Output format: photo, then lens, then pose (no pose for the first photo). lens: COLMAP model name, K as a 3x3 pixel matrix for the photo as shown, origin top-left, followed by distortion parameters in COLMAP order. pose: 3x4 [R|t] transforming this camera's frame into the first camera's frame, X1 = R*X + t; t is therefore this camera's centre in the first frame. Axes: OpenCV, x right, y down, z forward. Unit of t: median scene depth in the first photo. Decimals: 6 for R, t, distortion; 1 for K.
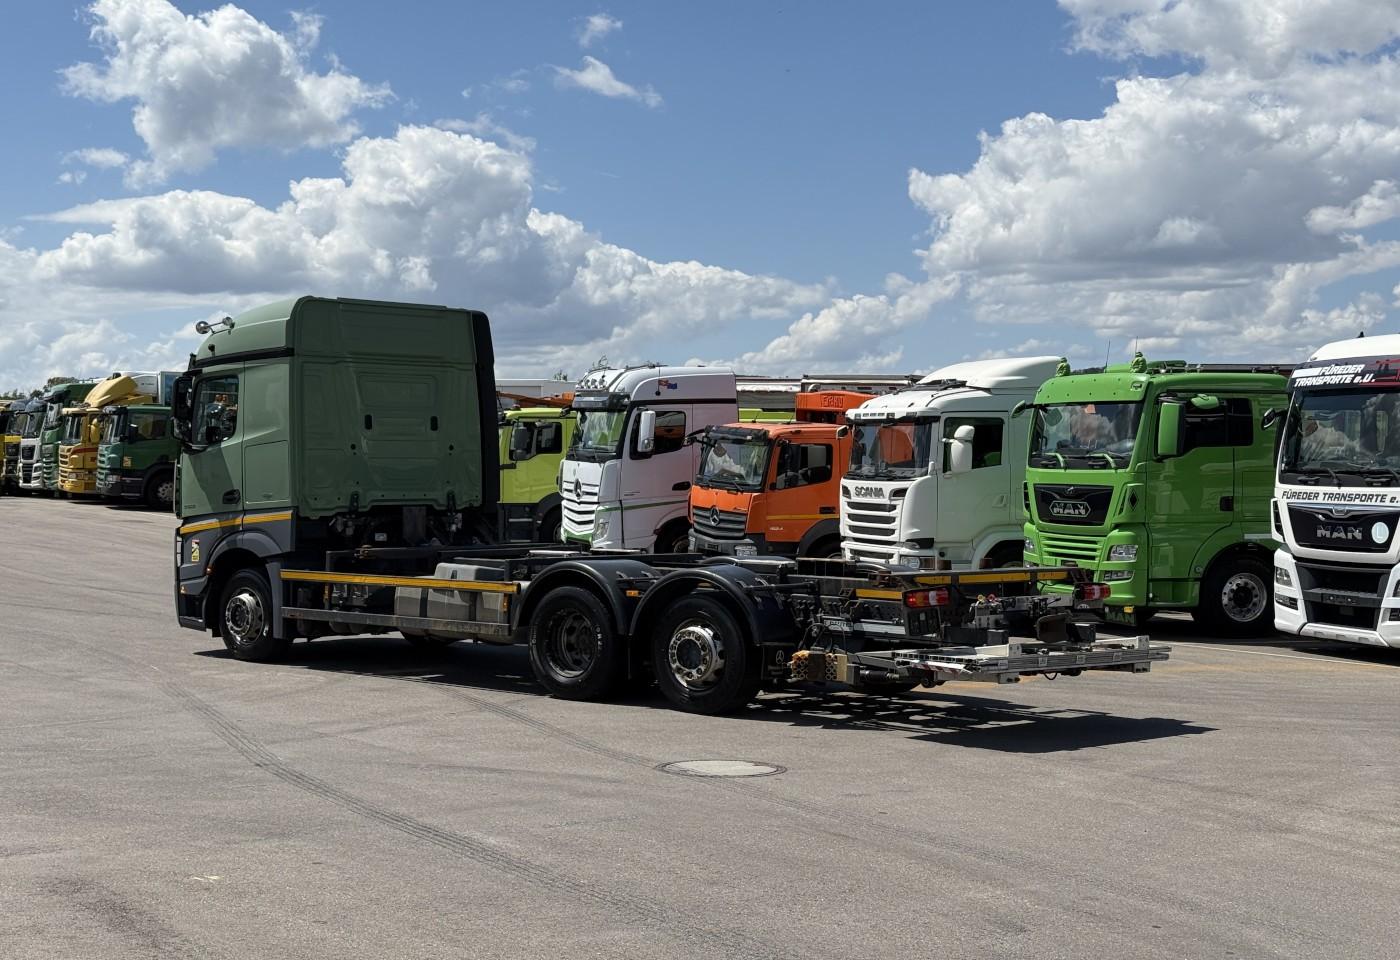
lens RADIAL K [[1969.0, 0, 679.2], [0, 1969.0, 480.3], [0, 0, 1]] dist [0.158385, -0.015277]
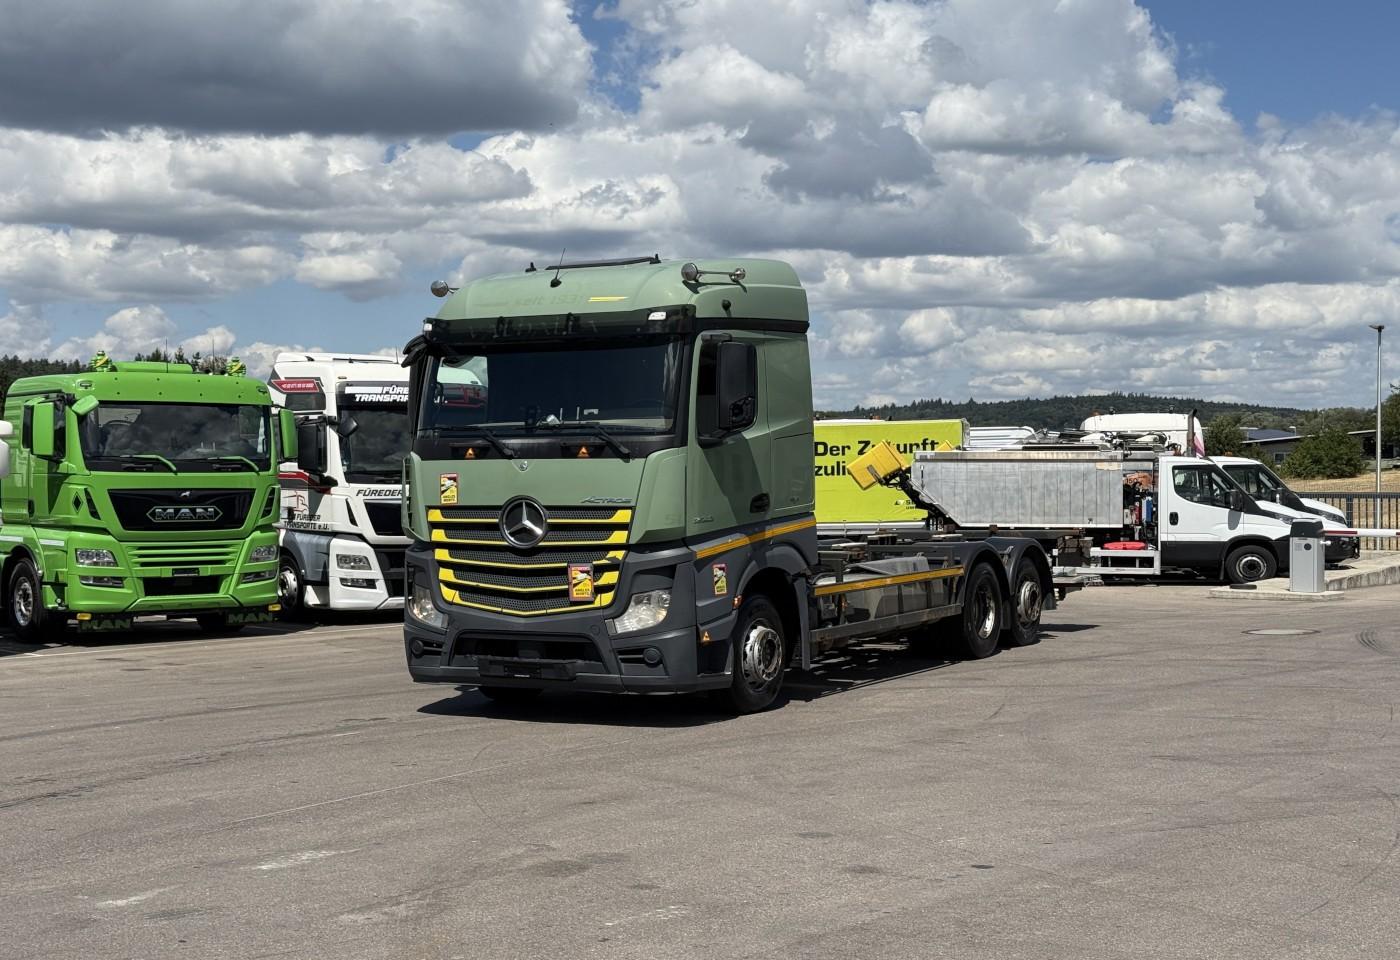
lens RADIAL K [[2015.5, 0, 704.4], [0, 2015.5, 502.4], [0, 0, 1]] dist [0.194488, -0.508947]
pose [[-0.280338, -0.013888, 0.959801, -0.915190], [0.014892, 0.999712, 0.018815, -0.006687], [-0.959786, 0.019568, -0.280051, 1.161921]]
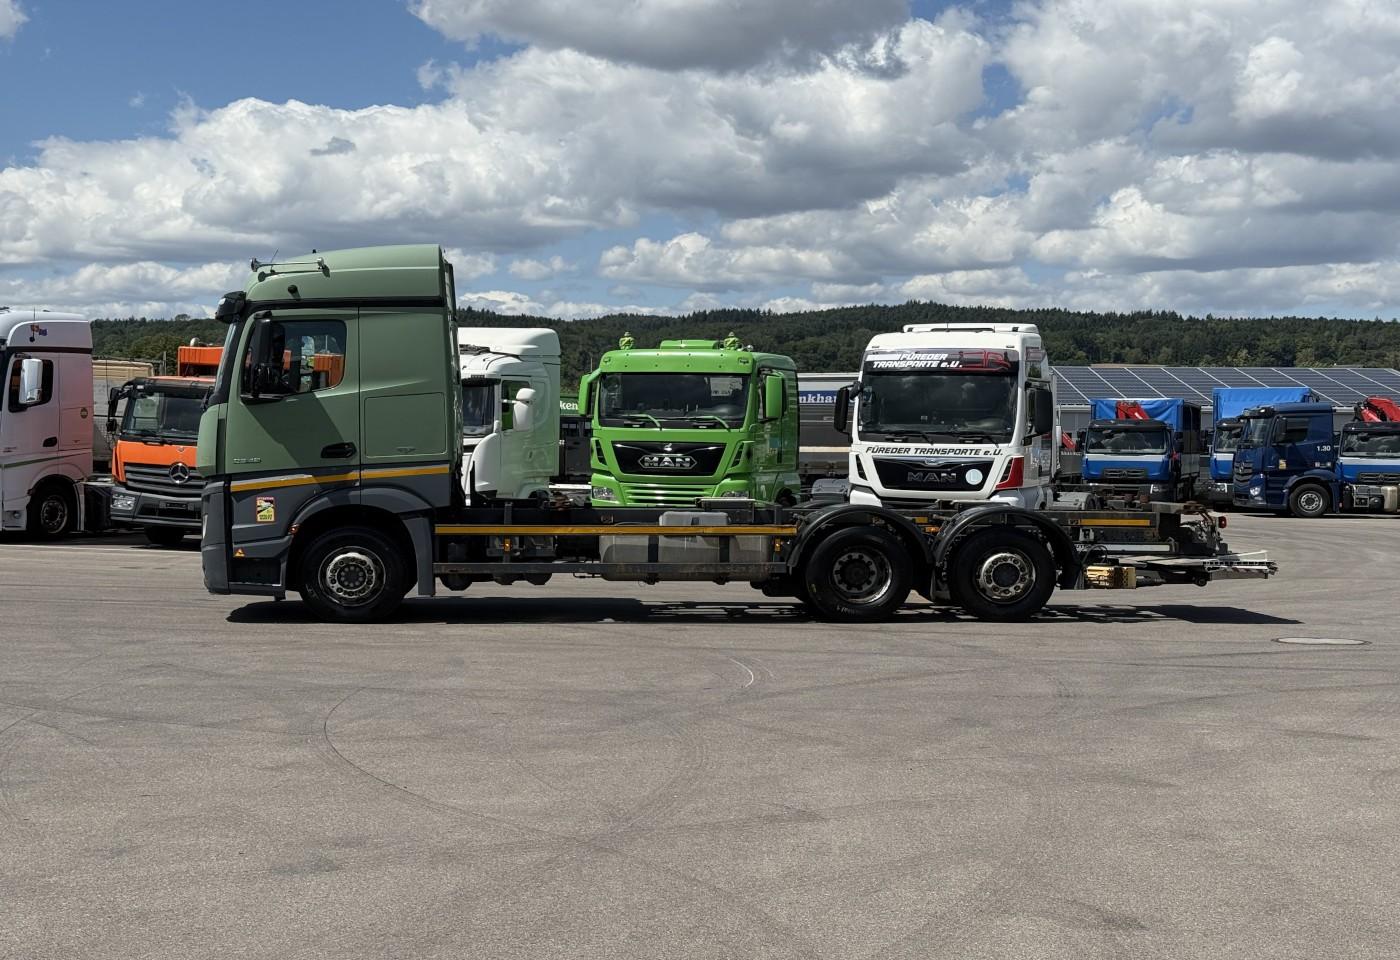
lens RADIAL K [[1998.6, 0, 699.5], [0, 1998.6, 508.3], [0, 0, 1]] dist [0.148955, -0.130357]
pose [[0.651452, -0.021642, 0.758381, -0.785339], [-0.003664, 0.999492, 0.031670, 0.004531], [-0.758681, -0.023411, 0.651041, 0.230380]]
